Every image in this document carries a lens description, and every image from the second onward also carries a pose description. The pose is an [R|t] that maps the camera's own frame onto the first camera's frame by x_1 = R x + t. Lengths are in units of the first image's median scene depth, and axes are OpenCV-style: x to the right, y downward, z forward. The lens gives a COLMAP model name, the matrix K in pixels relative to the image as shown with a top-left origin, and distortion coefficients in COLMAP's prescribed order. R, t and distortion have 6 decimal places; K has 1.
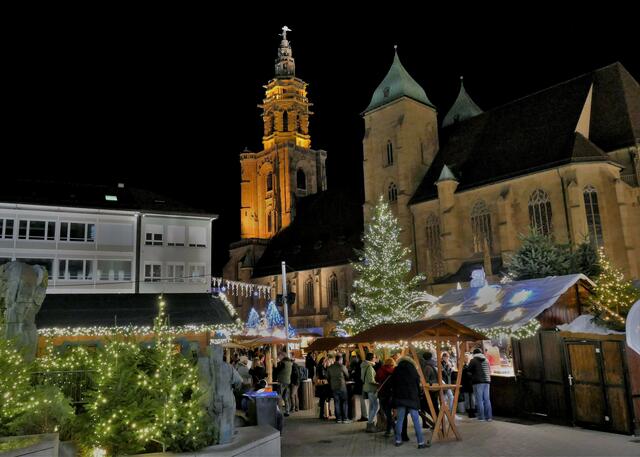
lens RADIAL K [[487.7, 0, 320.0], [0, 487.7, 228.5], [0, 0, 1]] dist [0.002470, 0.000114]
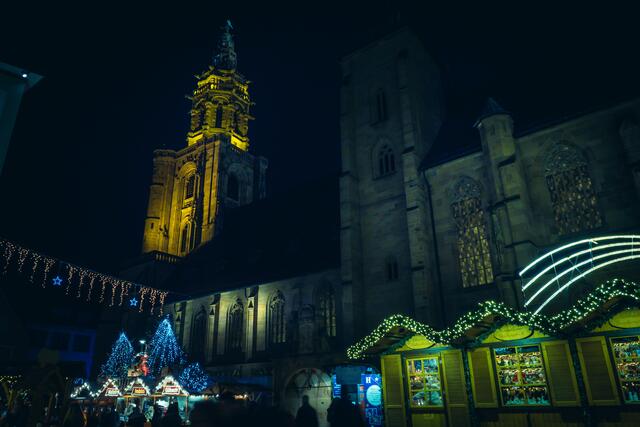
lens RADIAL K [[444.3, 0, 320.0], [0, 444.3, 213.5], [0, 0, 1]] dist [0.003585, 0.000738]
pose [[0.982236, 0.085564, 0.167007, -0.017557], [-0.049854, 0.976998, -0.207340, 0.077936], [-0.180907, 0.195331, 0.963908, 0.309828]]
